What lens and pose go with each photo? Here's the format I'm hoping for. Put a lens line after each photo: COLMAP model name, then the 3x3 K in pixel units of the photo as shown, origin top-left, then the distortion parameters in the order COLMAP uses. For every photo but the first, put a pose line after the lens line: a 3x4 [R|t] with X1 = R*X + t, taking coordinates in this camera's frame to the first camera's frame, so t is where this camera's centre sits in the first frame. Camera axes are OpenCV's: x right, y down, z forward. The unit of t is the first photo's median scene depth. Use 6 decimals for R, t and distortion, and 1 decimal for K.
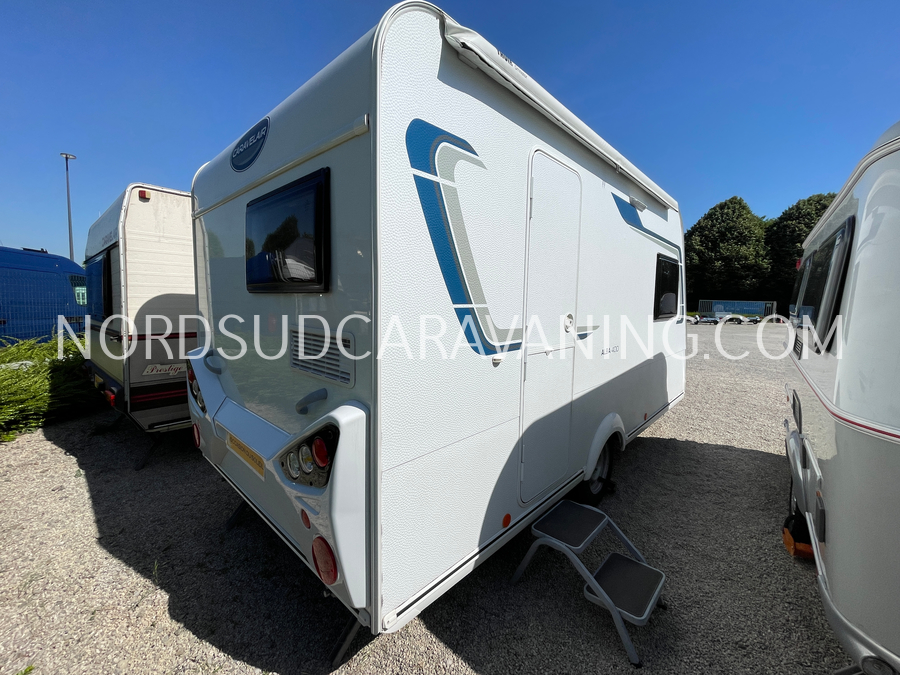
lens RADIAL K [[363.6, 0, 449.6], [0, 363.6, 333.0], [0, 0, 1]] dist [-0.002942, 0.000569]
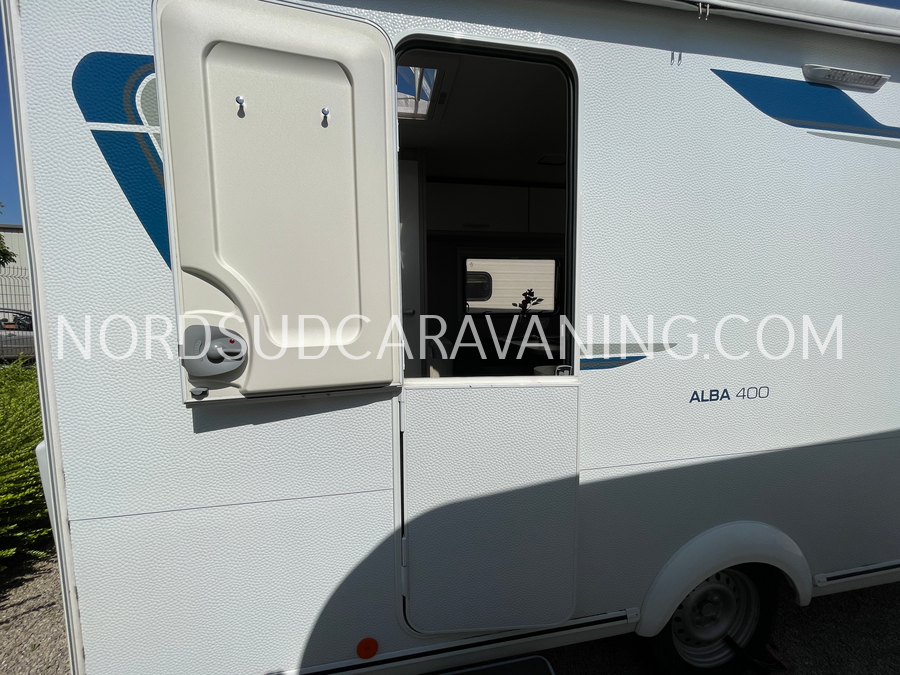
lens RADIAL K [[325.1, 0, 450.4], [0, 325.1, 322.6], [0, 0, 1]] dist [-0.001037, 0.000026]
pose [[0.798708, 0.026441, -0.601137, 0.141498], [-0.037354, 0.999286, -0.005677, -0.011704], [0.600558, 0.026989, 0.799126, 0.147945]]
